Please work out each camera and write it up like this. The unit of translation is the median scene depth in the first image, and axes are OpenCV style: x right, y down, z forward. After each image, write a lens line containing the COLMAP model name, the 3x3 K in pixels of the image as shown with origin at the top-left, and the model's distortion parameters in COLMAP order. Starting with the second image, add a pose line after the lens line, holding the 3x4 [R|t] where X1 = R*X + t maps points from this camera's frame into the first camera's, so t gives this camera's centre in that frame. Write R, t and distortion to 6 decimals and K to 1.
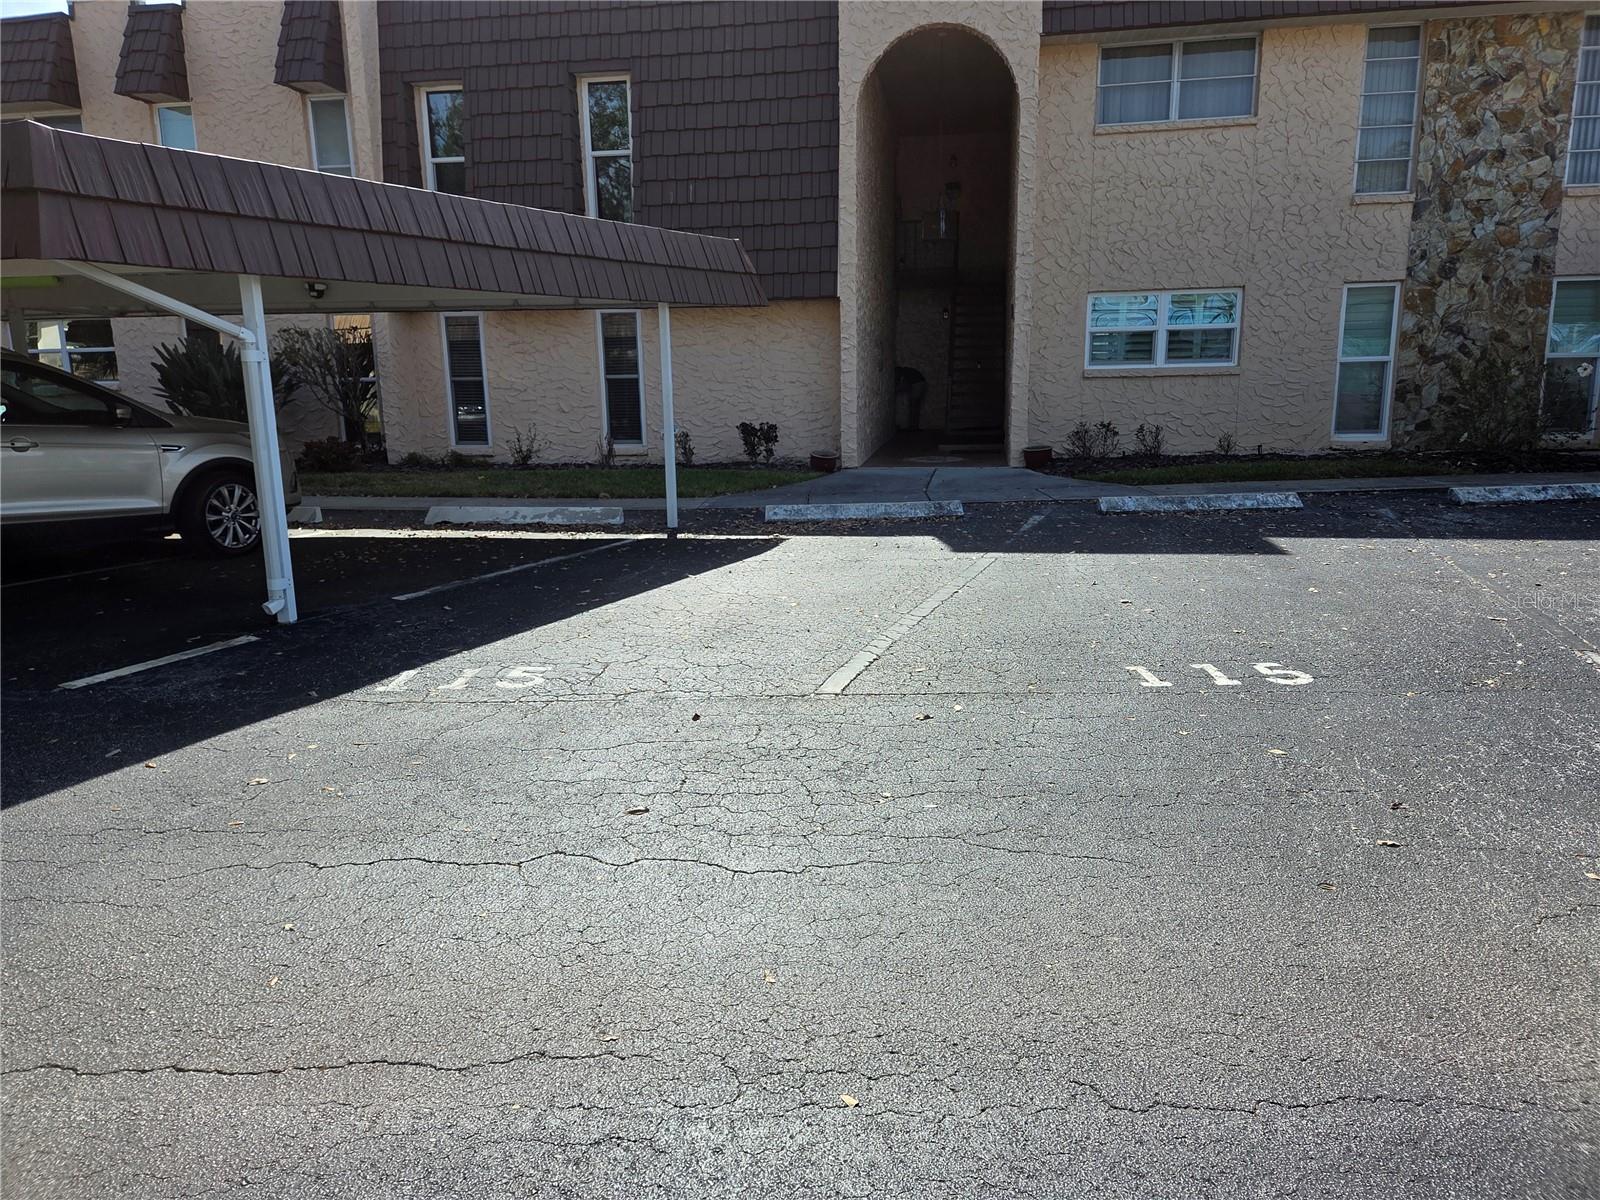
lens RADIAL K [[1076.6, 0, 801.7], [0, 1076.6, 598.2], [0, 0, 1]] dist [0.001790, -0.000014]
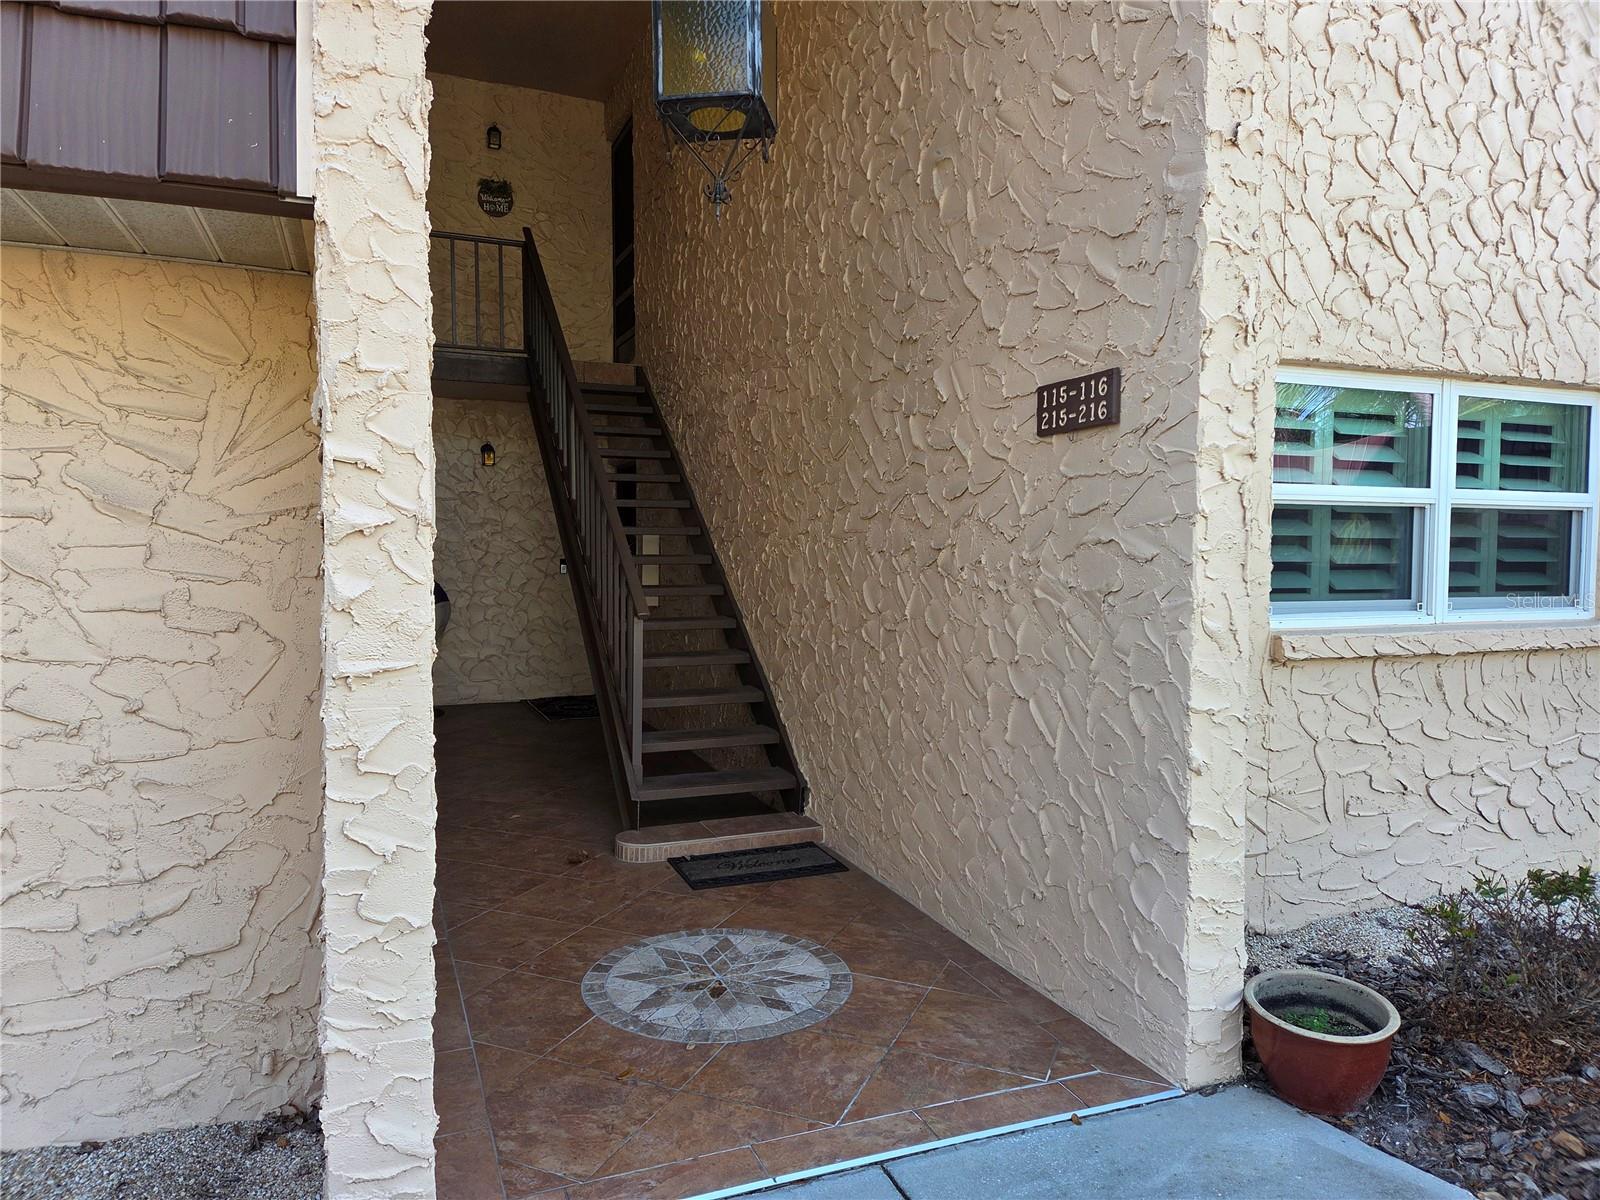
lens RADIAL K [[1076.6, 0, 795.4], [0, 1076.6, 597.3], [0, 0, 1]] dist [0.001790, -0.000014]
pose [[0.855208, -0.001290, 0.518284, 0.015070], [0.087037, 0.986153, -0.141162, -0.197947], [-0.510925, 0.165833, 0.843478, 0.850848]]
